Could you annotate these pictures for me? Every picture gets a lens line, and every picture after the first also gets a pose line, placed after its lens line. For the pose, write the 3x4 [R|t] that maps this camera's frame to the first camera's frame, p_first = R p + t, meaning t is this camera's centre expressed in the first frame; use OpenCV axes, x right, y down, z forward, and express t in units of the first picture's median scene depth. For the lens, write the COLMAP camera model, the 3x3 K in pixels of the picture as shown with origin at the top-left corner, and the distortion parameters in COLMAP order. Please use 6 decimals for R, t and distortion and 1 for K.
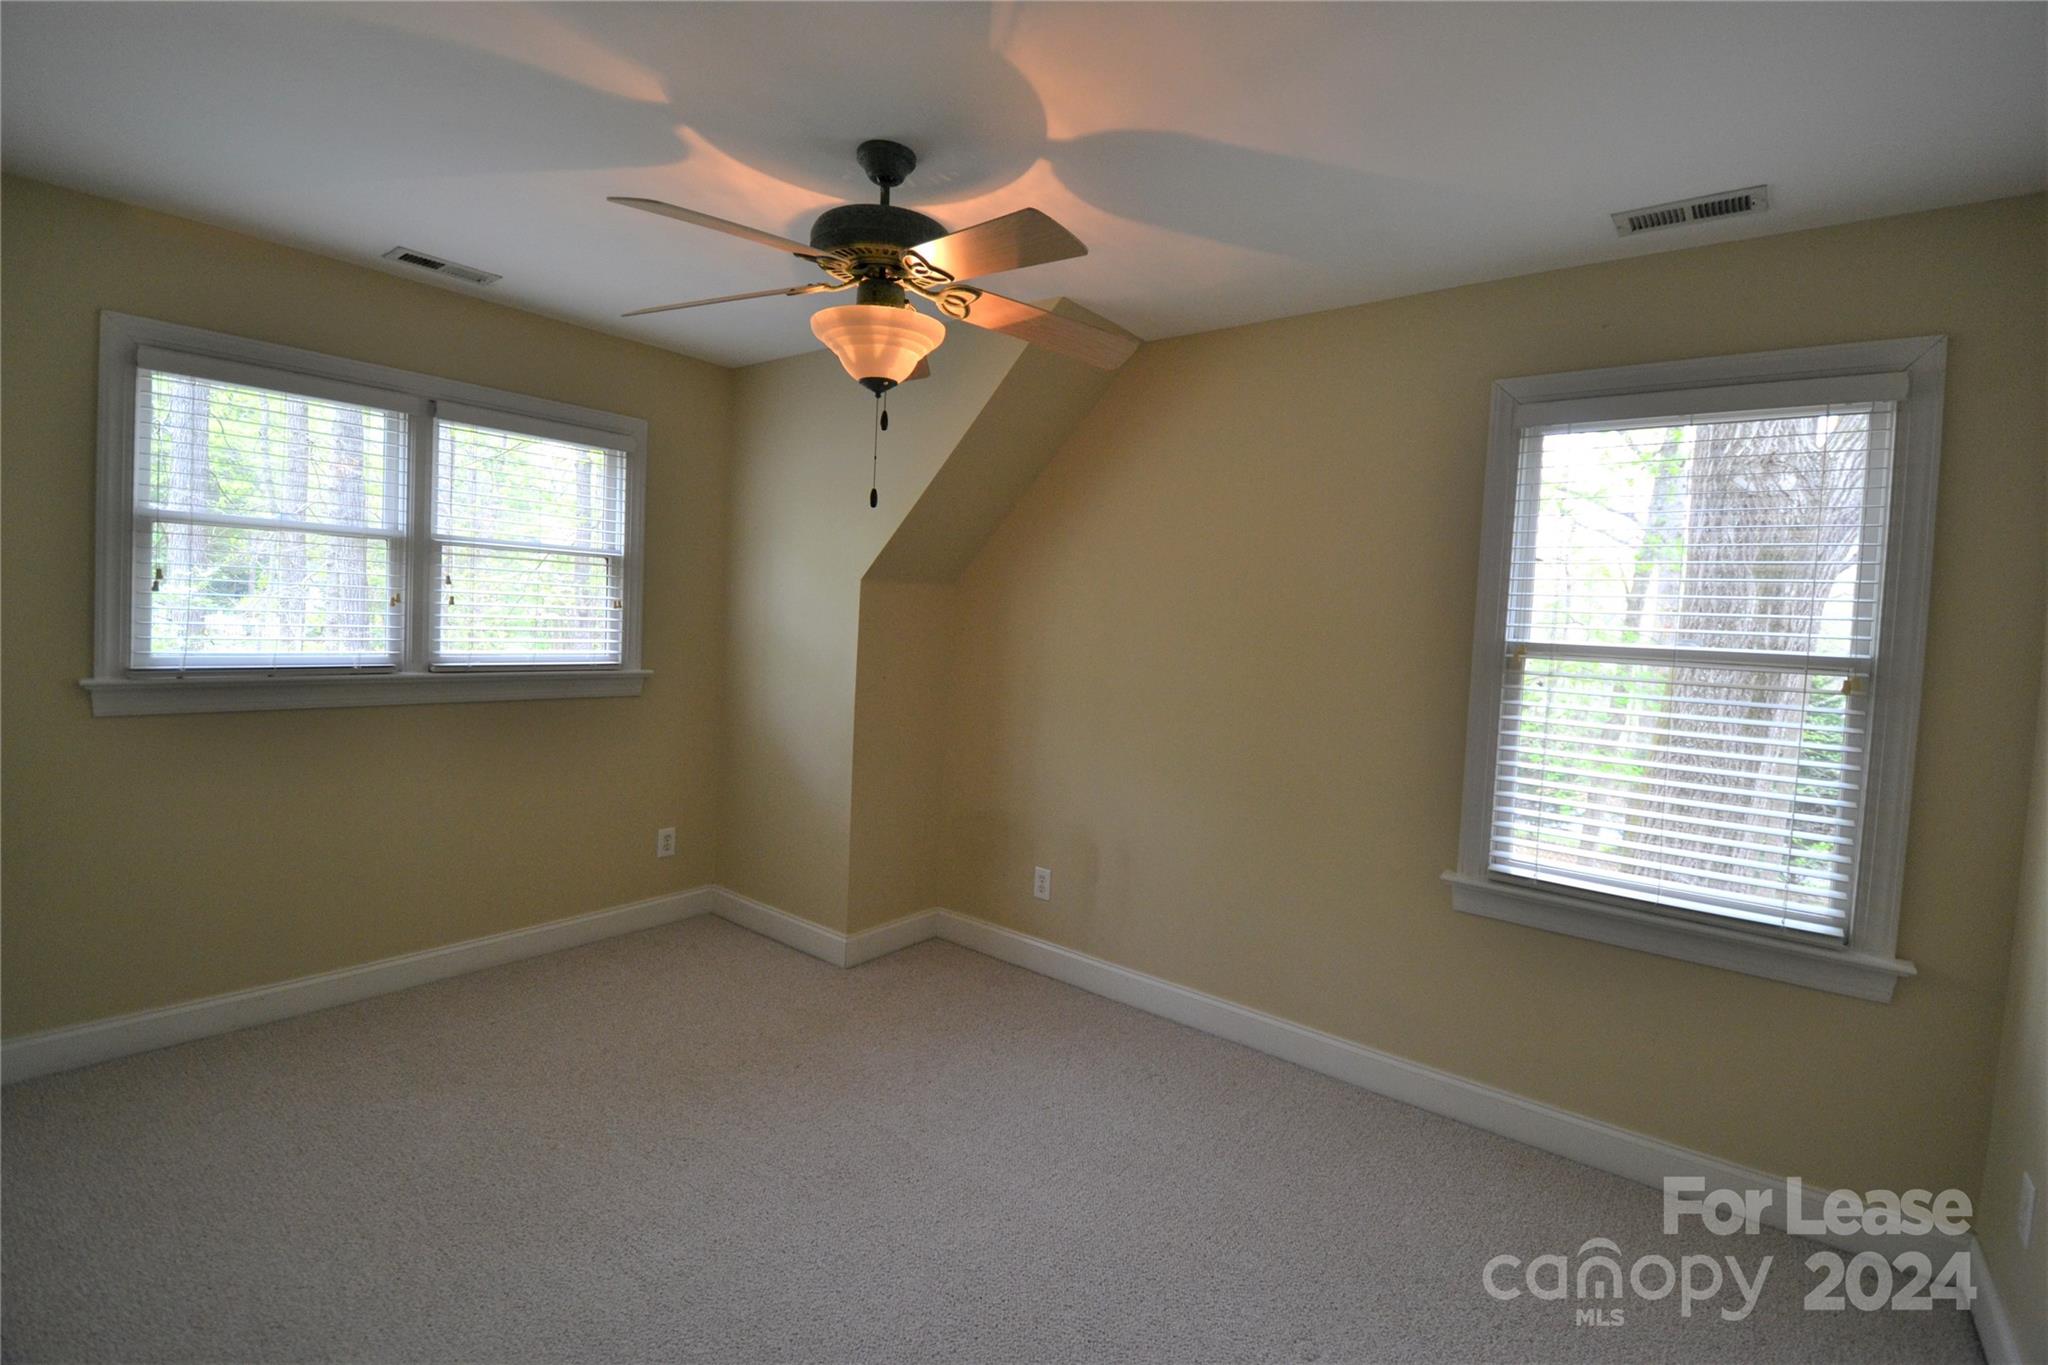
lens RADIAL K [[911.8, 0, 1023.6], [0, 911.8, 669.8], [0, 0, 1]] dist [0.009305, -0.016922]
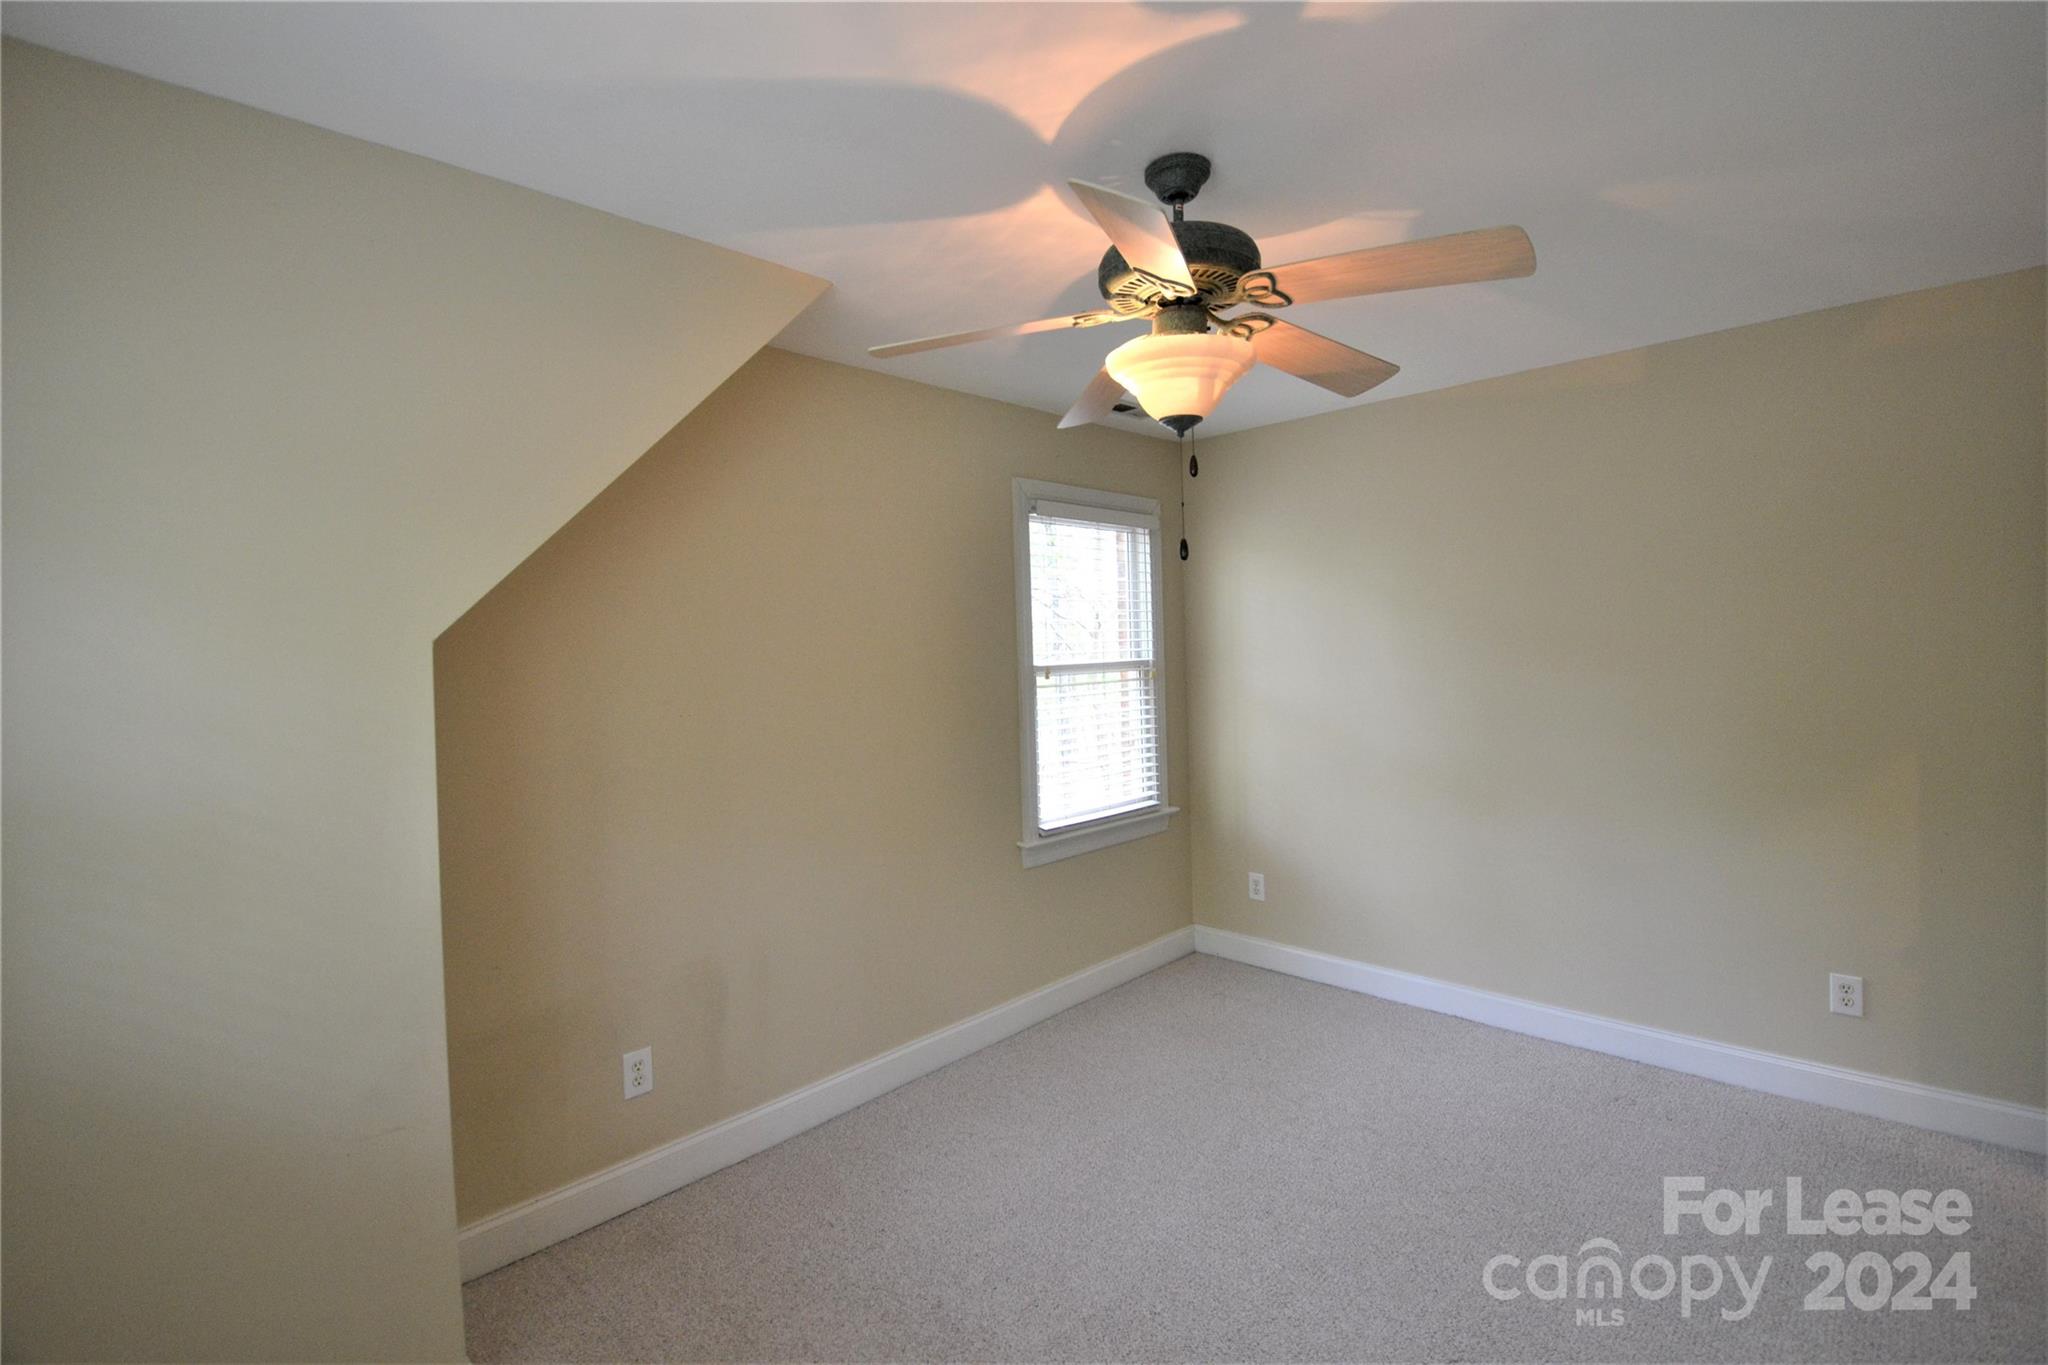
lens RADIAL K [[911.8, 0, 1031.6], [0, 911.8, 673.5], [0, 0, 1]] dist [0.009305, -0.016922]
pose [[0.091953, -0.078816, 0.992639, -0.860562], [0.097564, 0.992779, 0.069790, -0.117205], [-0.990972, 0.090429, 0.098978, 0.863415]]
